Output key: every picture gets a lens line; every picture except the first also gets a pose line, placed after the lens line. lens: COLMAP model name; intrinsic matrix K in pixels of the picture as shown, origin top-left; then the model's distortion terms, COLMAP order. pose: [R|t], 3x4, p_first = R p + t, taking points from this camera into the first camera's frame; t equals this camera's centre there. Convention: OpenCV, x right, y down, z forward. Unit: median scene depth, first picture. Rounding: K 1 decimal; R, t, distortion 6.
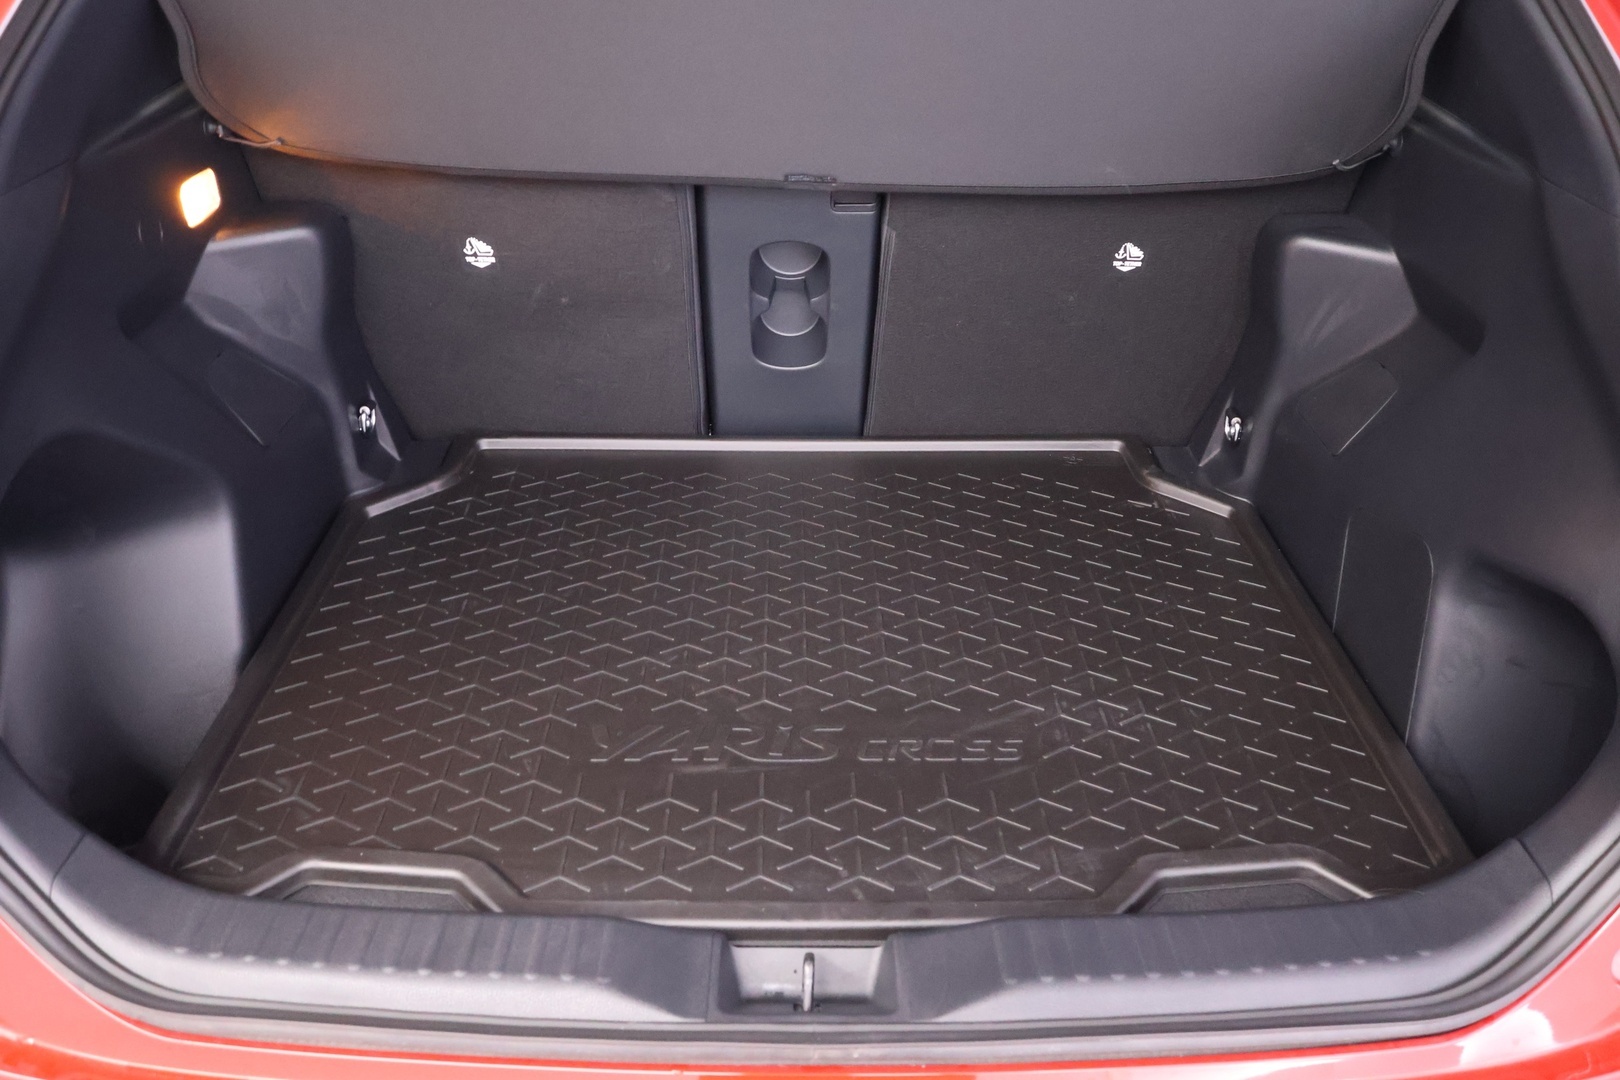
lens RADIAL K [[1280.5, 0, 795.9], [0, 1280.5, 548.7], [0, 0, 1]] dist [0.003925, -0.000011]
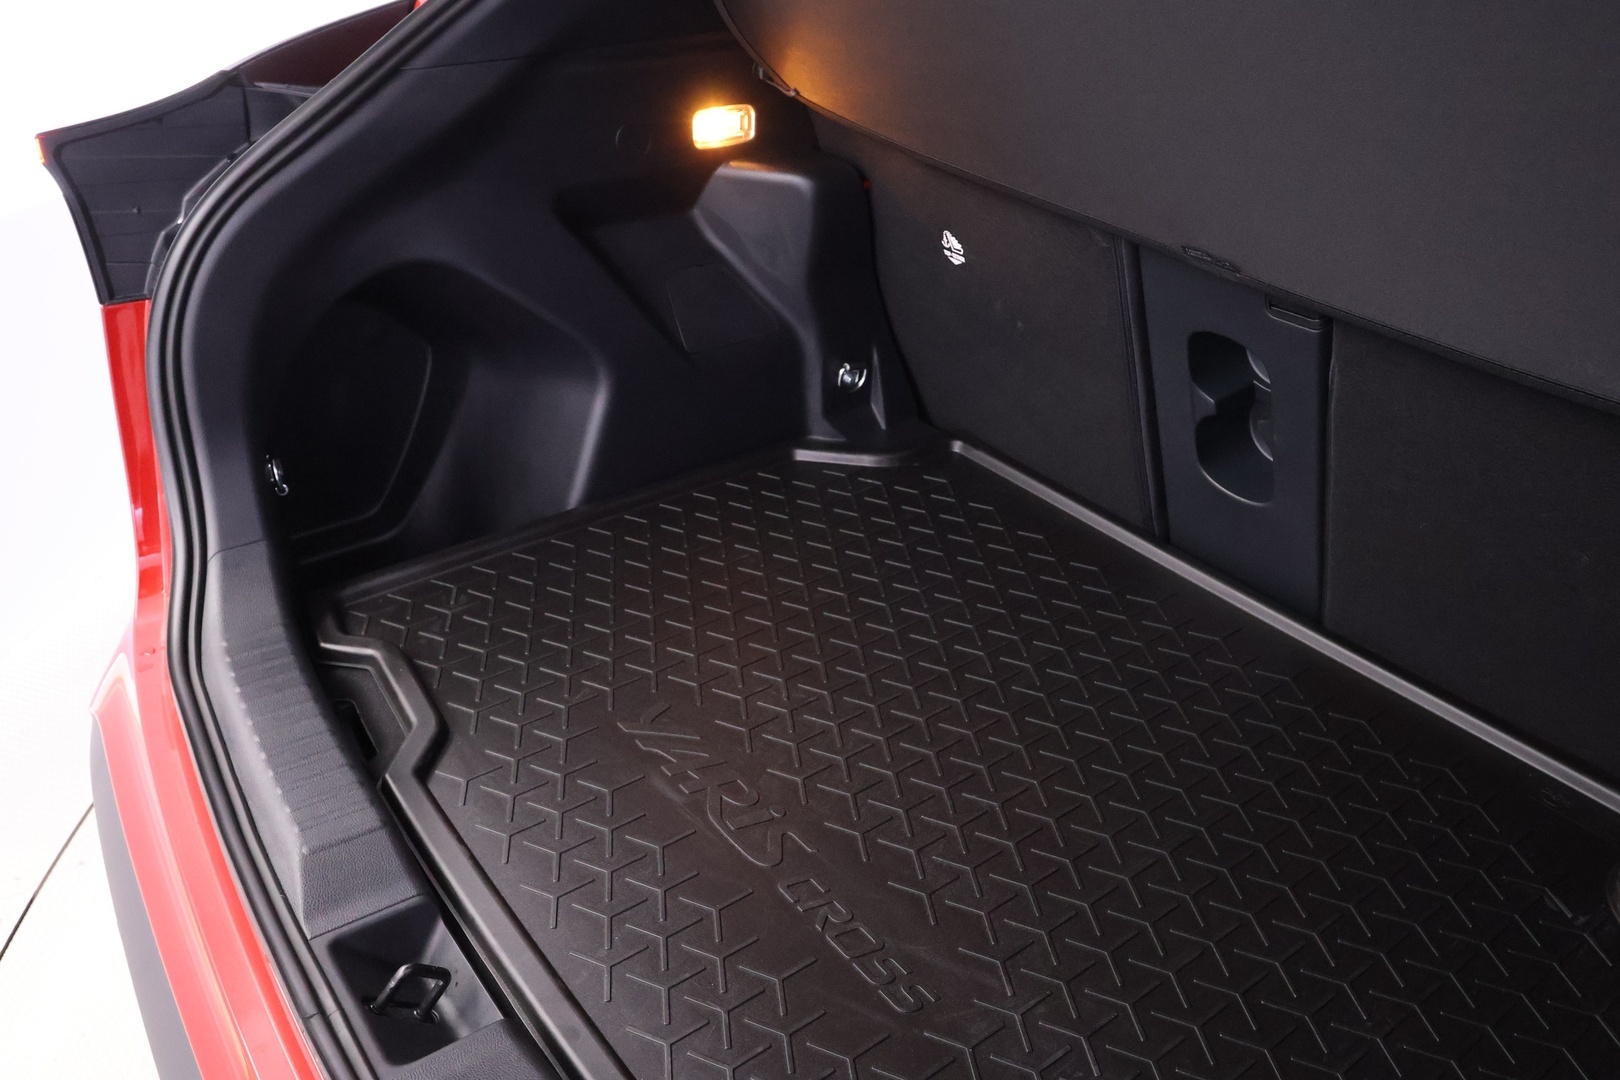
lens RADIAL K [[1280.5, 0, 804.8], [0, 1280.5, 529.3], [0, 0, 1]] dist [0.003925, -0.000011]
pose [[0.595513, 0.409638, -0.691058, 0.445305], [-0.431225, 0.888789, 0.155242, -0.148979], [0.677798, 0.205552, 0.705931, 0.299142]]
